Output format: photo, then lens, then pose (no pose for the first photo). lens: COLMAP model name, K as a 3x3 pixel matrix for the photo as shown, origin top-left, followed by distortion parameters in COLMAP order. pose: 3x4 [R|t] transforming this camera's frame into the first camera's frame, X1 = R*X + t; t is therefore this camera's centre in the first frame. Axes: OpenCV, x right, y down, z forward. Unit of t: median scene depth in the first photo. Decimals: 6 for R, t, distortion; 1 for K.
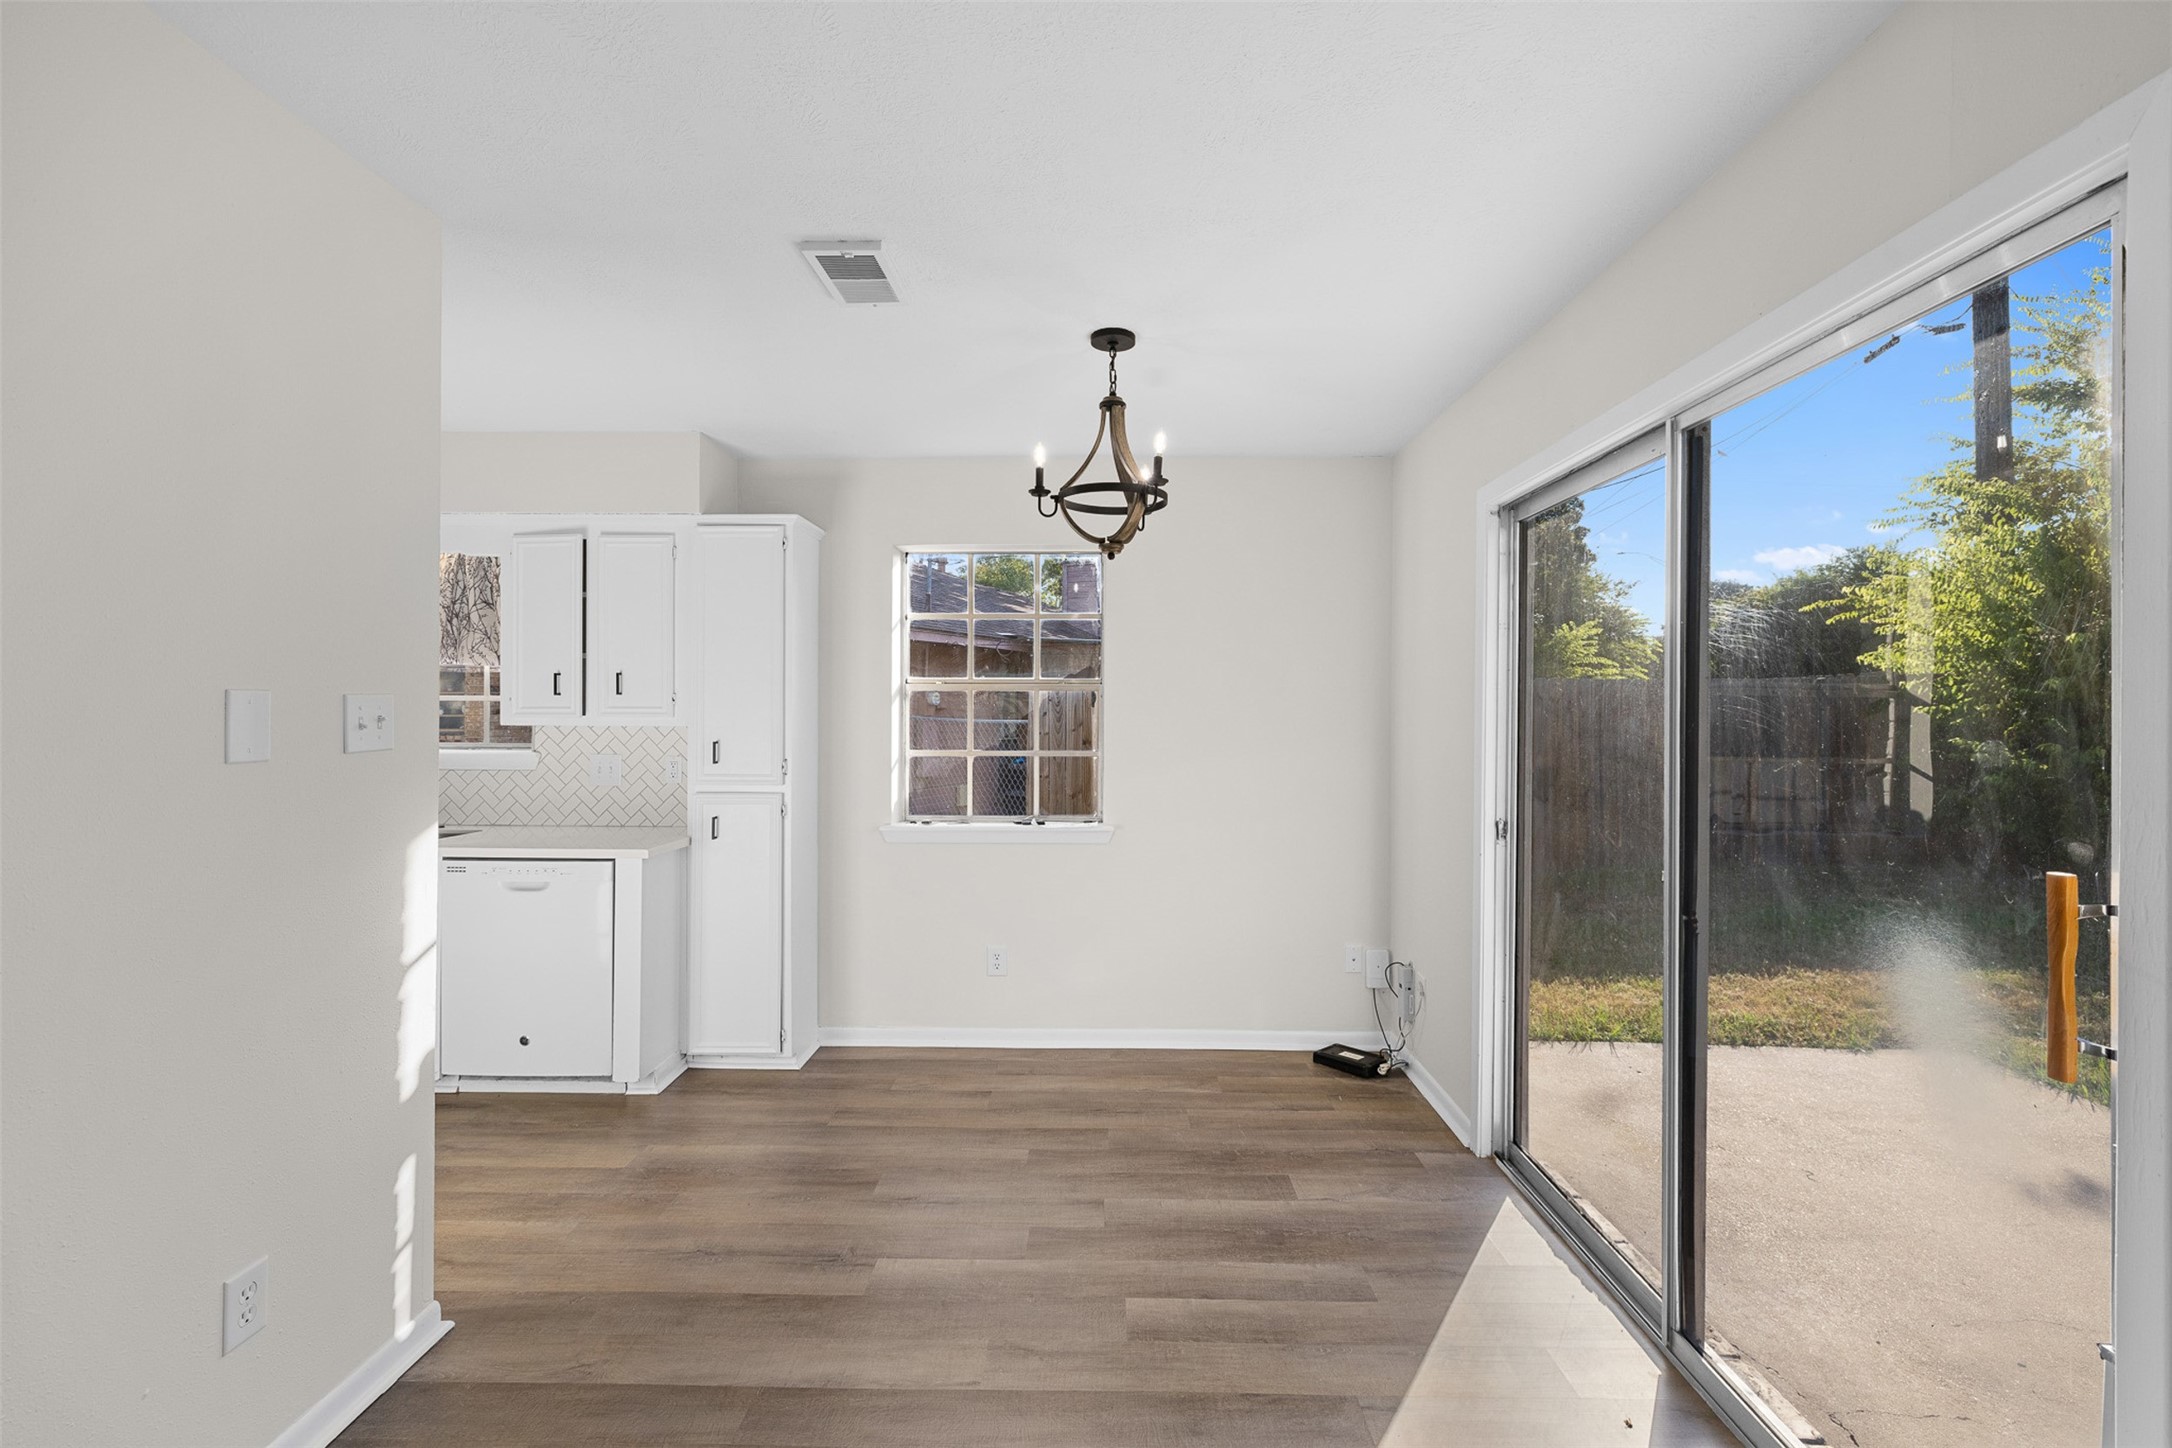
lens RADIAL K [[919.9, 0, 1098.4], [0, 919.9, 712.0], [0, 0, 1]] dist [-0.002693, 0.000190]
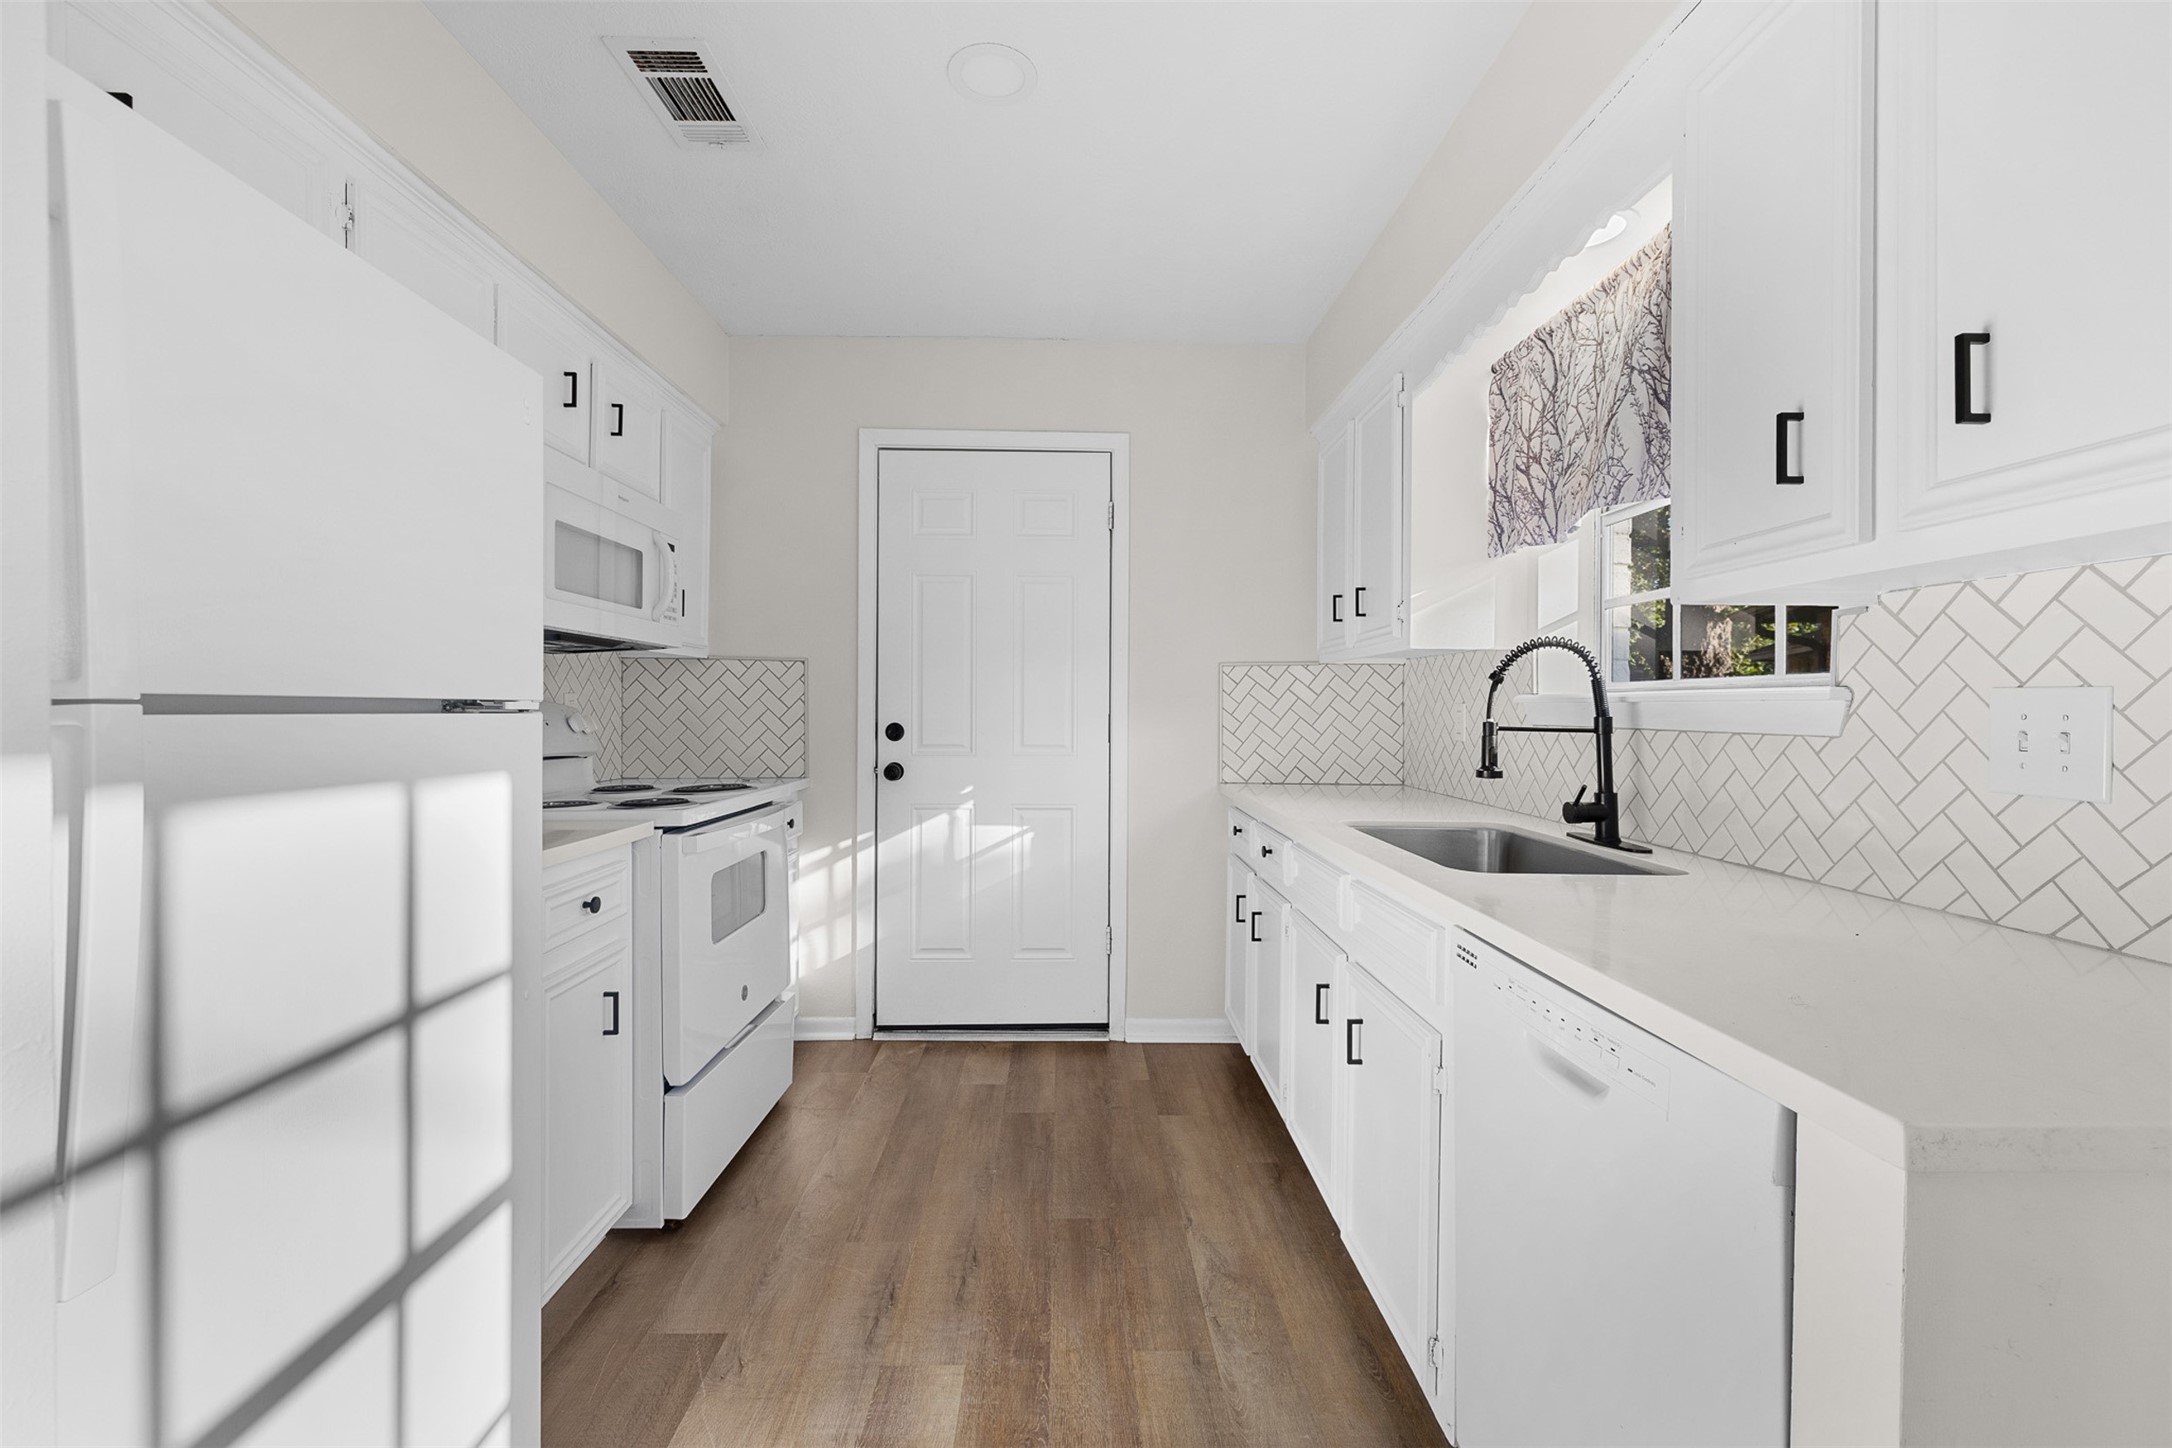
lens RADIAL K [[919.9, 0, 1085.1], [0, 919.9, 715.0], [0, 0, 1]] dist [-0.002693, 0.000190]
pose [[0.029165, 0.001185, -0.999574, -0.261571], [-0.004586, 0.999989, 0.001051, 0.056652], [0.999564, 0.004554, 0.029170, 0.701977]]
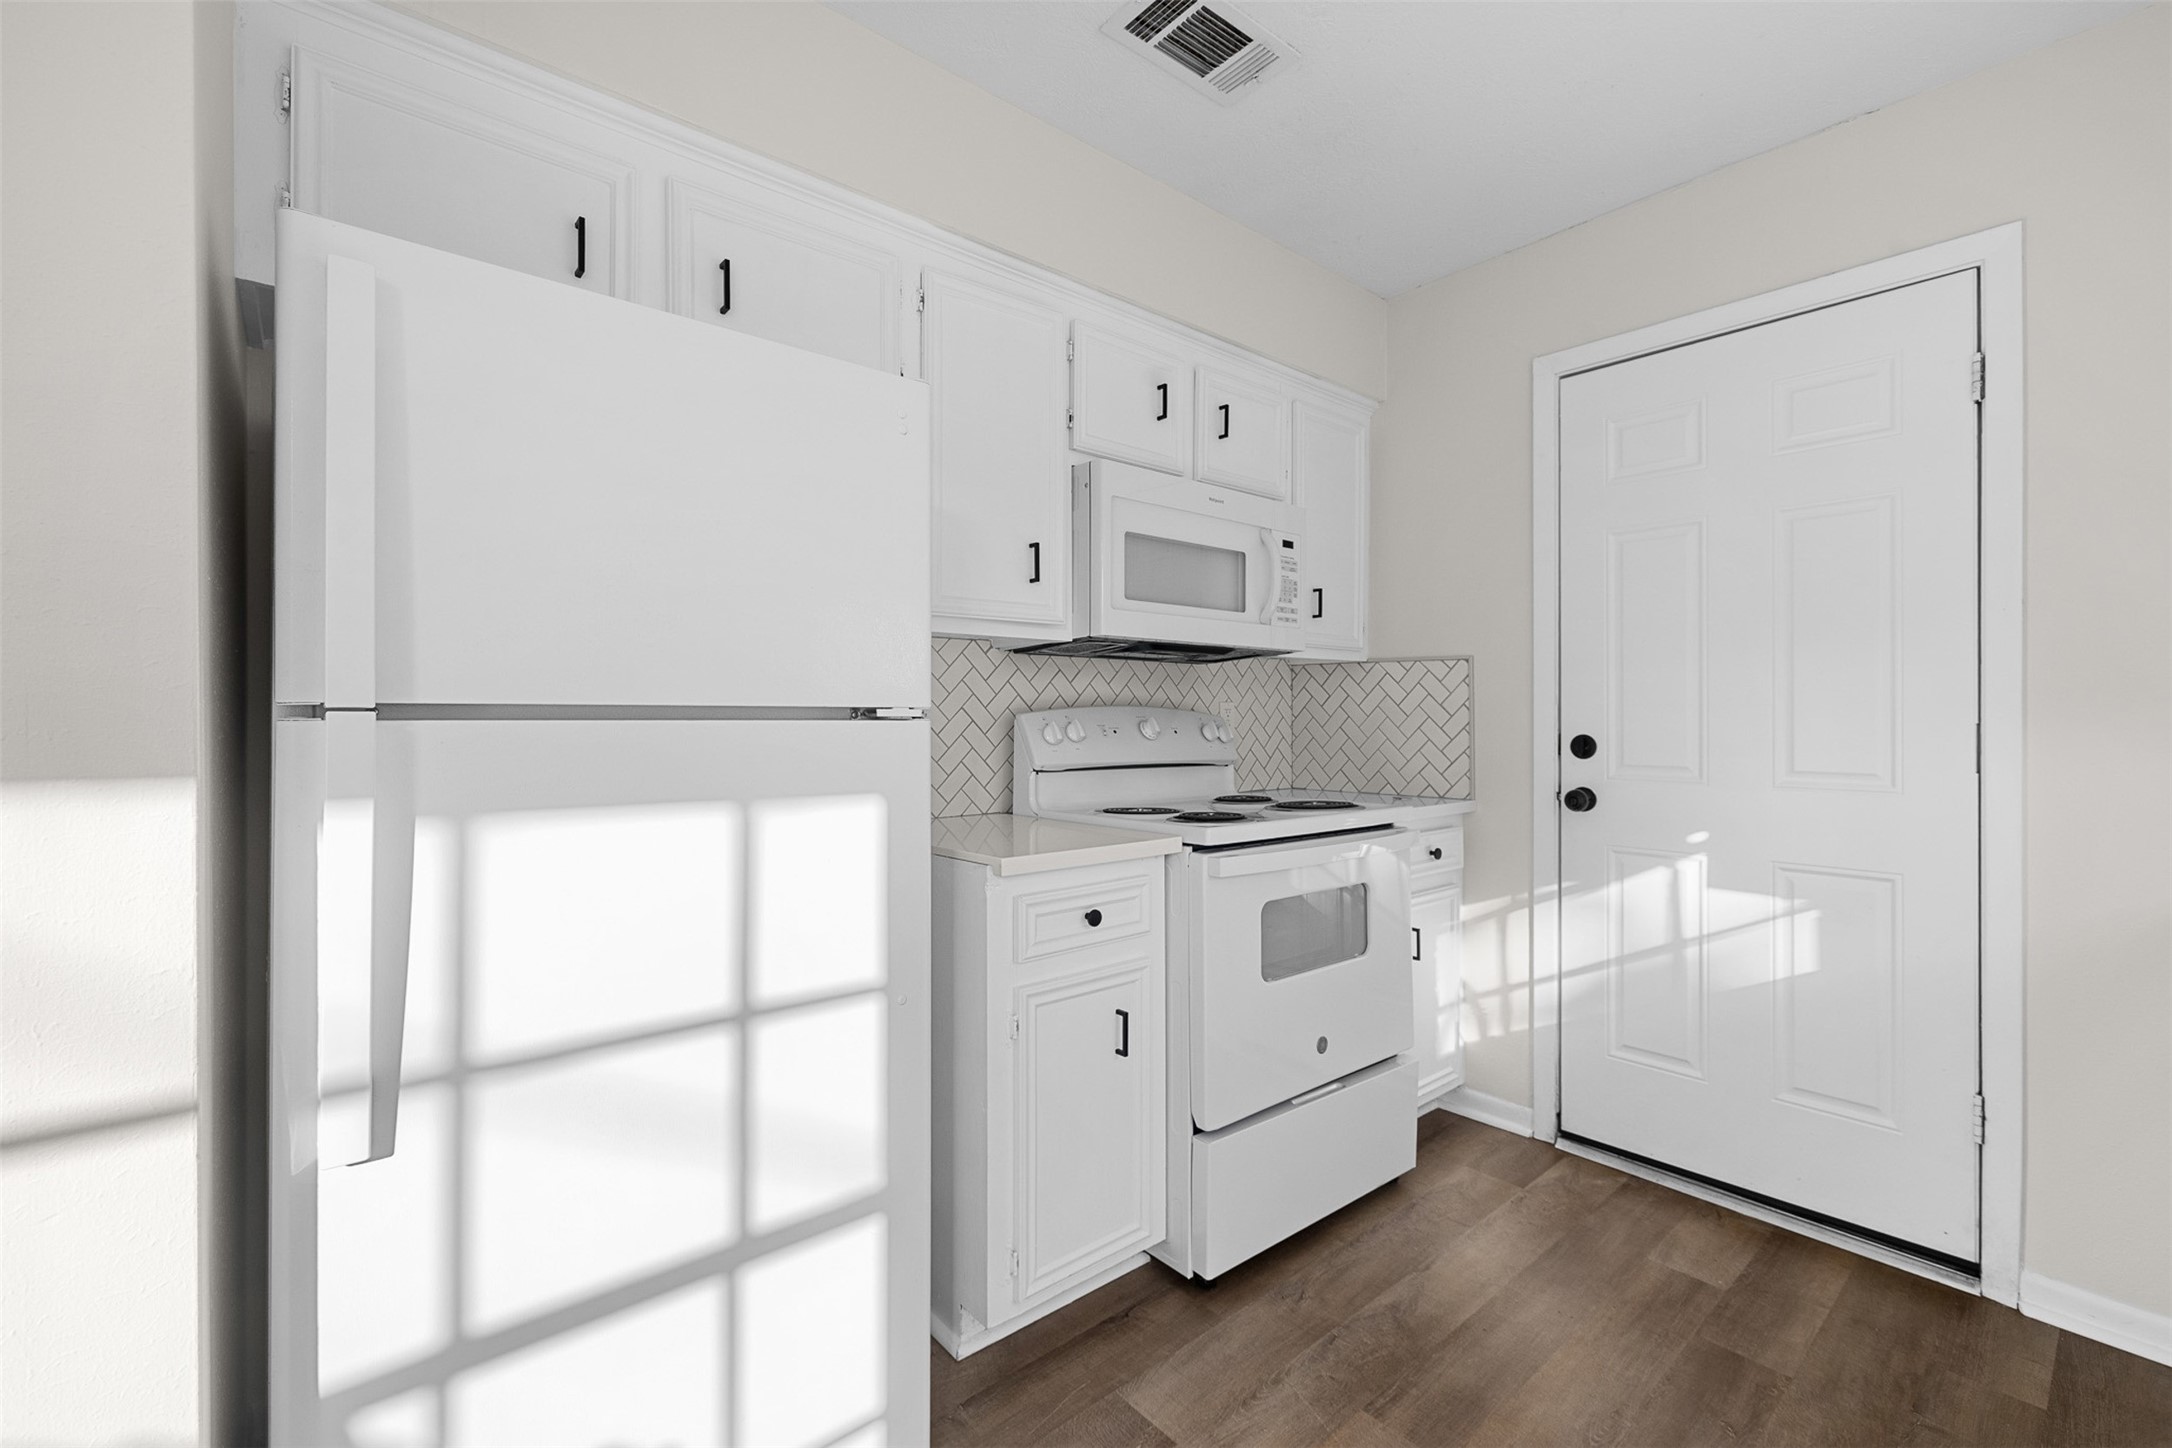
lens RADIAL K [[919.9, 0, 1089.6], [0, 919.9, 717.1], [0, 0, 1]] dist [-0.002693, 0.000190]
pose [[-0.758738, -0.005340, -0.651374, -0.434650], [-0.004759, 0.999985, -0.002655, 0.056683], [0.651378, 0.001085, -0.758753, 0.809561]]
